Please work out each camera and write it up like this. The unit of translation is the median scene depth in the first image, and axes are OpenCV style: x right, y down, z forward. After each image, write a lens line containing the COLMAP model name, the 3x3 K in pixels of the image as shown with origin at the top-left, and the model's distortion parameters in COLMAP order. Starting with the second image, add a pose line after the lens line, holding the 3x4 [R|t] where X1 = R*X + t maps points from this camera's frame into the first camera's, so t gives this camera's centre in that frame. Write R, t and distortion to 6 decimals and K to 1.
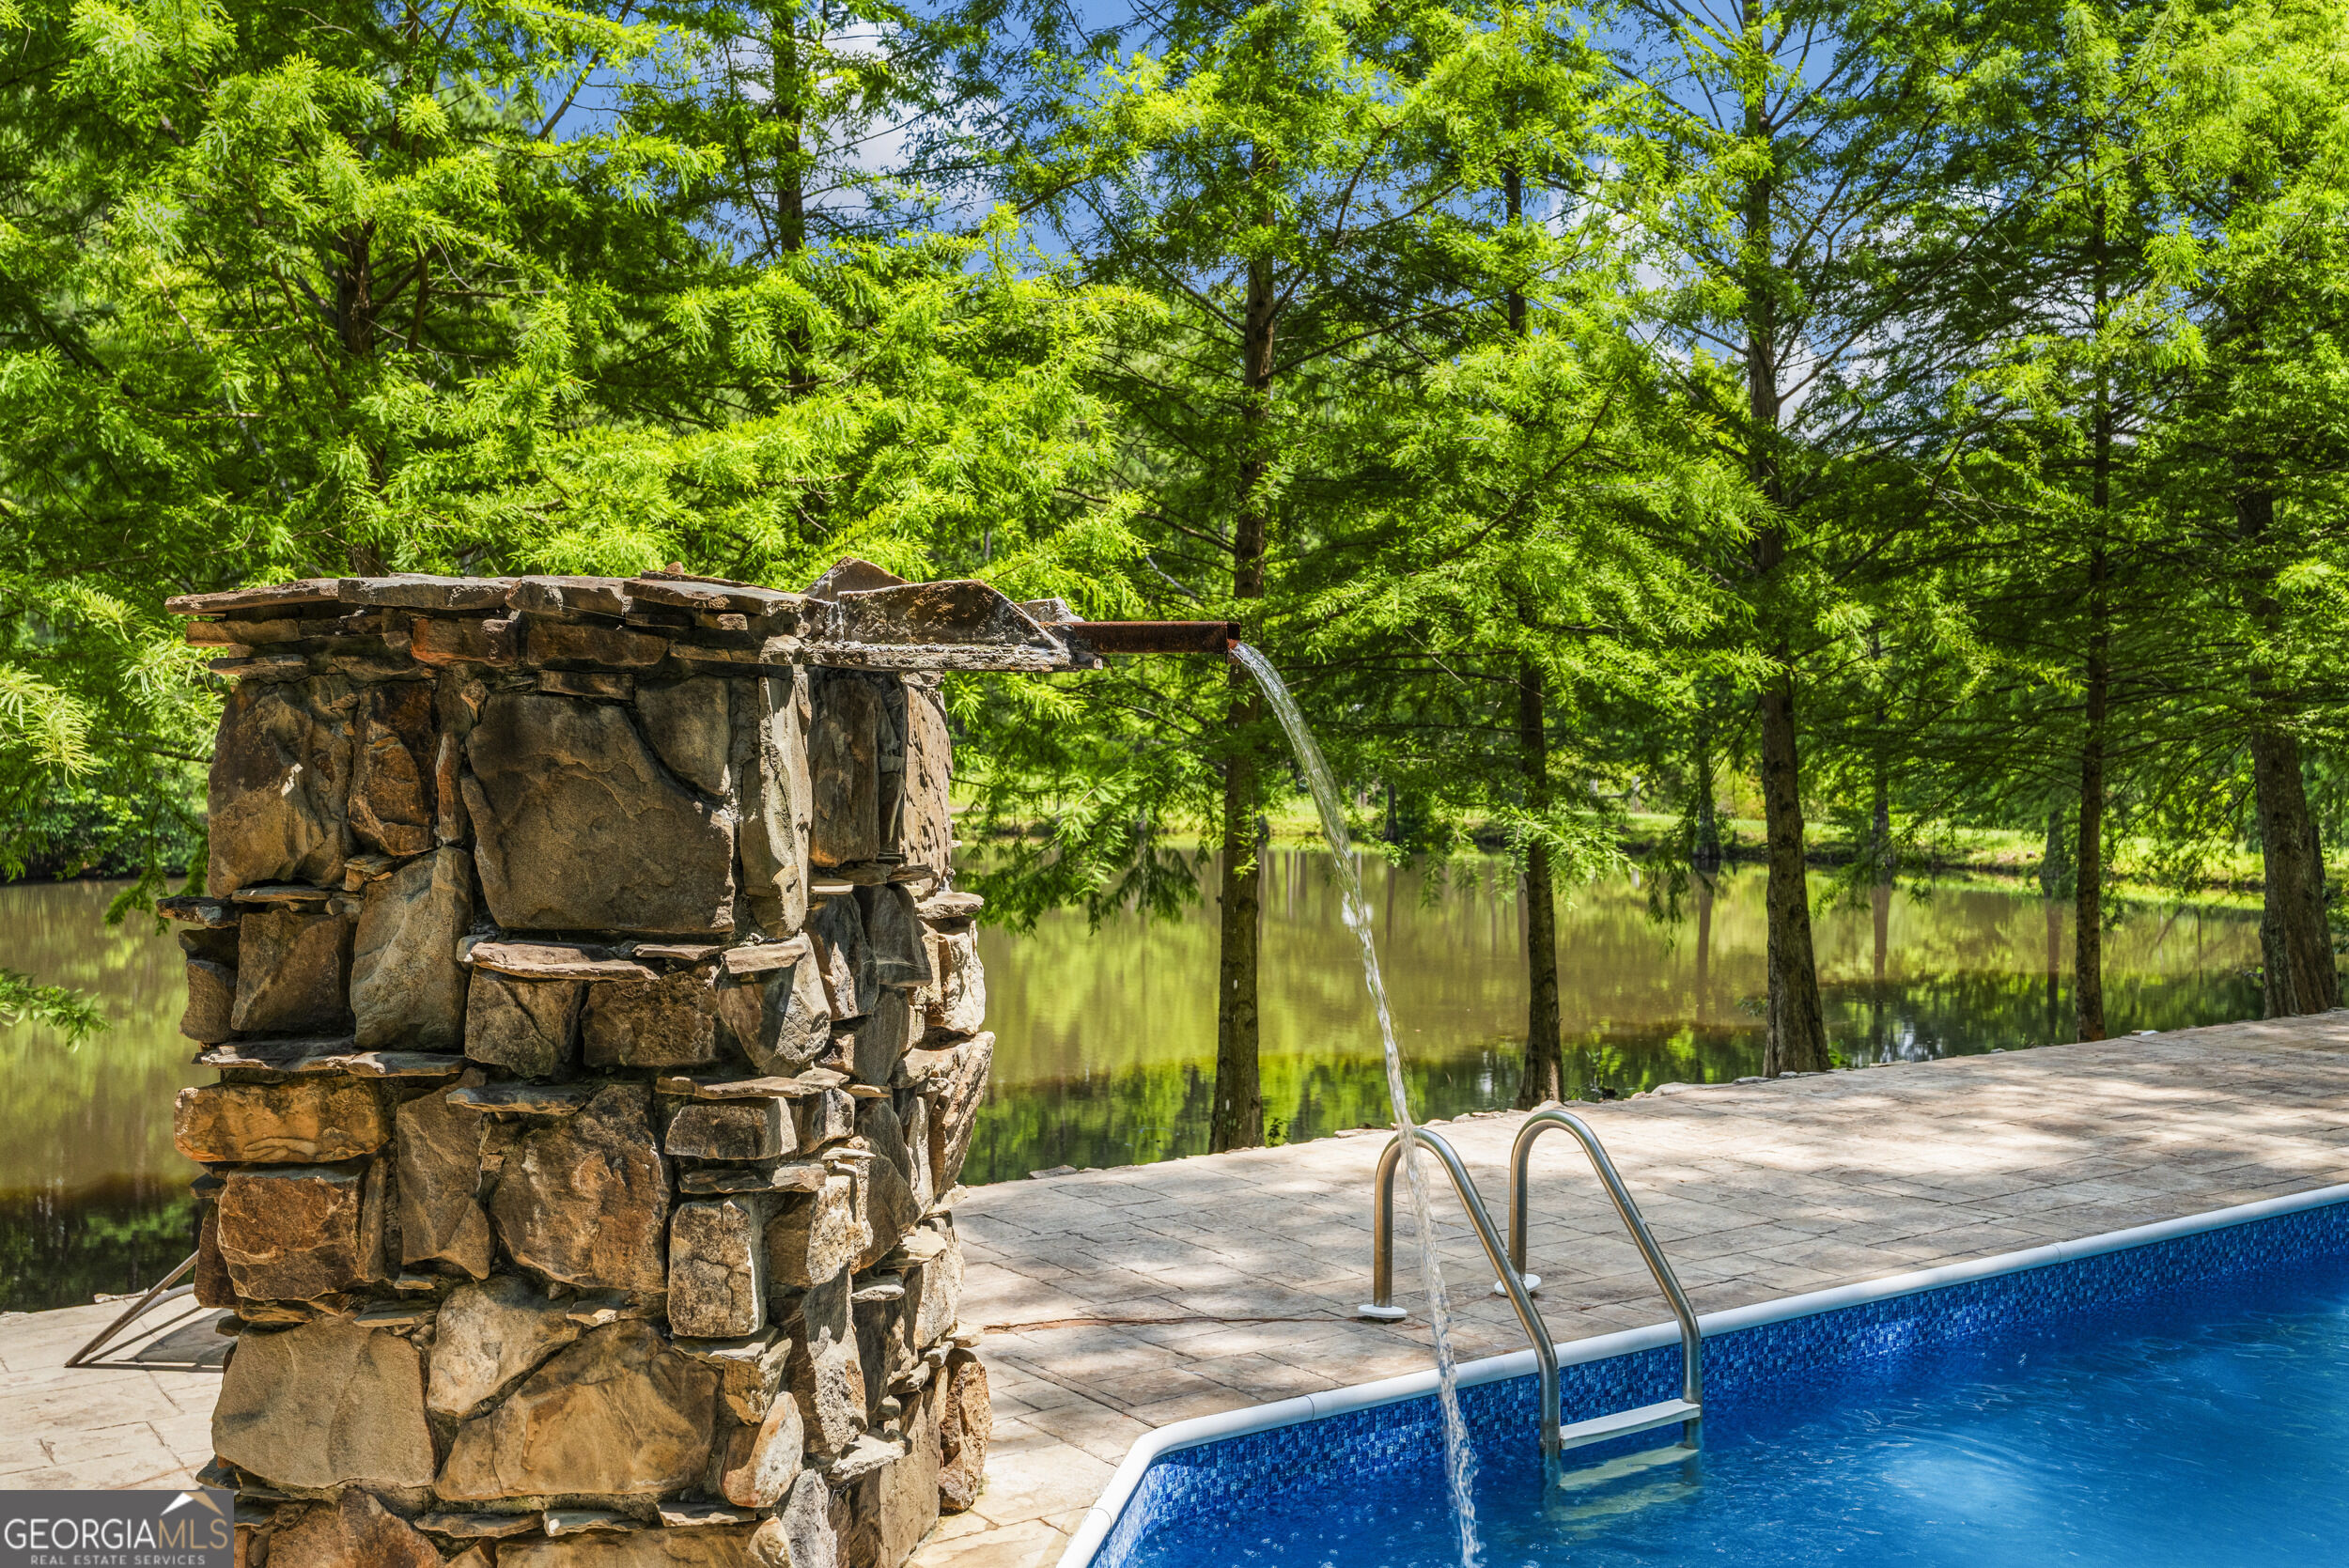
lens RADIAL K [[2312.5, 0, 1159.5], [0, 2312.5, 780.1], [0, 0, 1]] dist [0.039944, 0.000000]
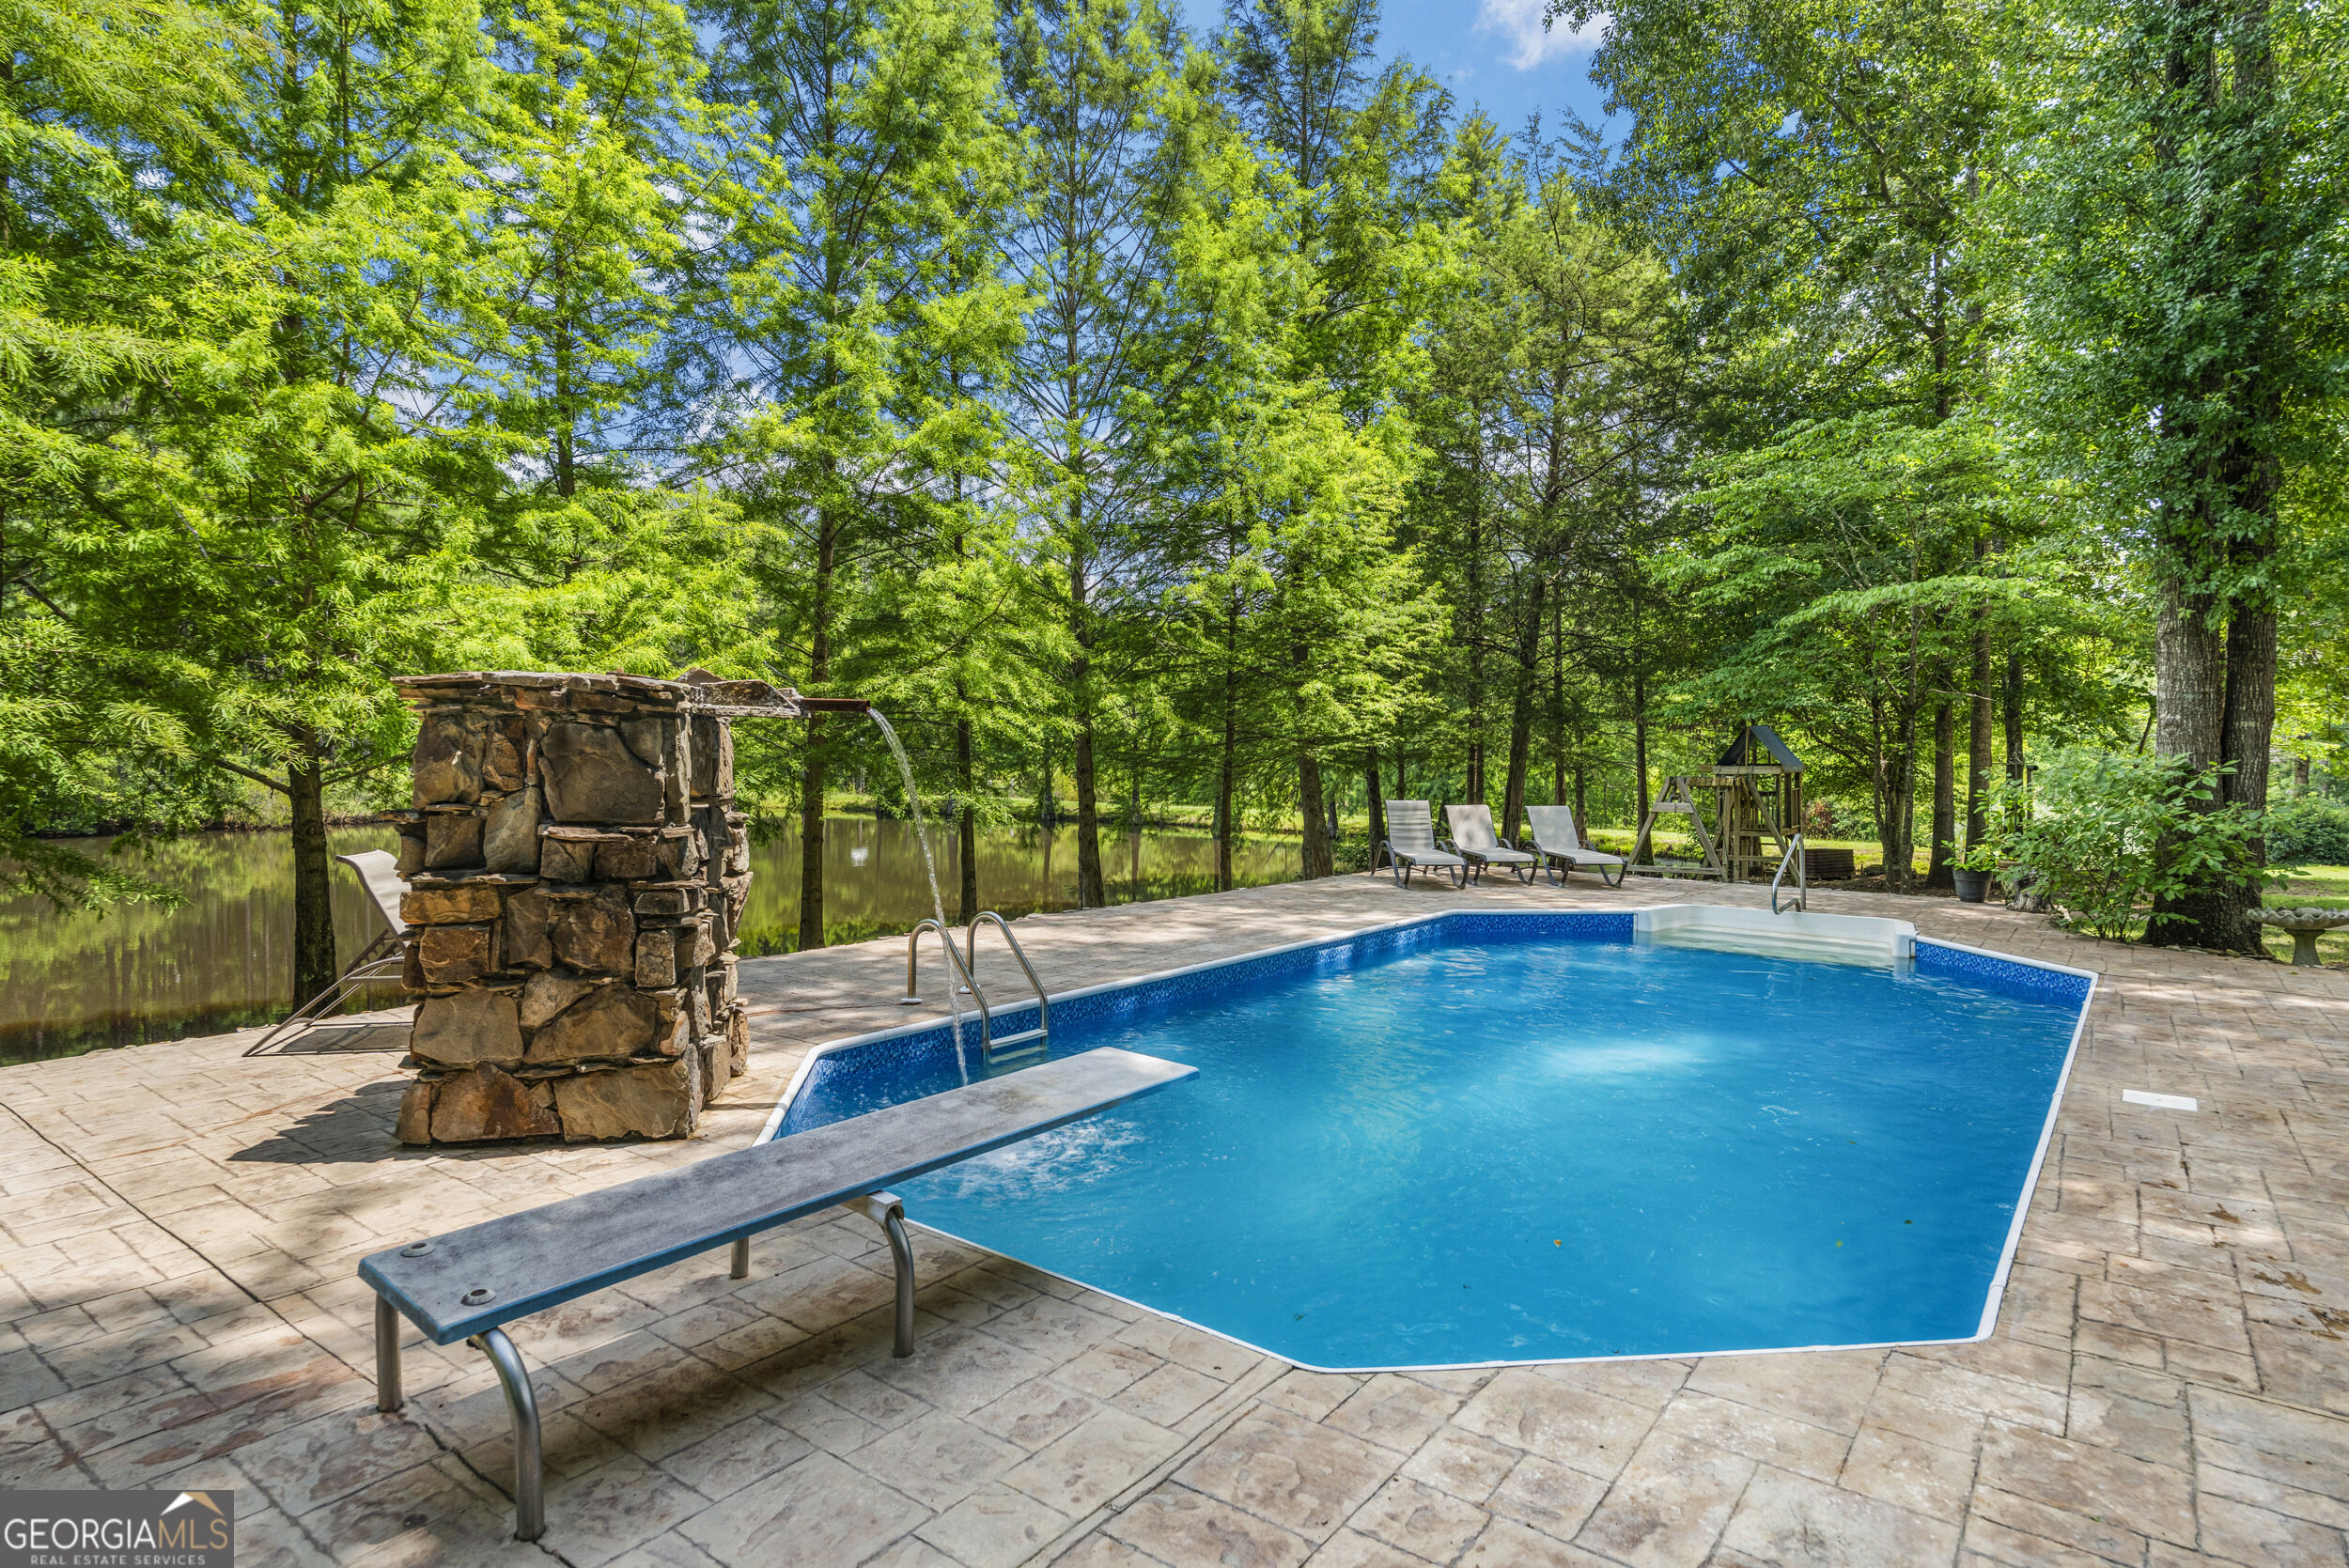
lens RADIAL K [[1260.0, 0, 1170.5], [0, 1260.0, 784.0], [0, 0, 1]] dist [-0.003185, -0.001345]
pose [[0.946629, 0.005615, 0.322277, -0.038165], [-0.006404, 0.999979, 0.001389, 0.007280], [-0.322263, -0.003378, 0.946644, -0.153365]]
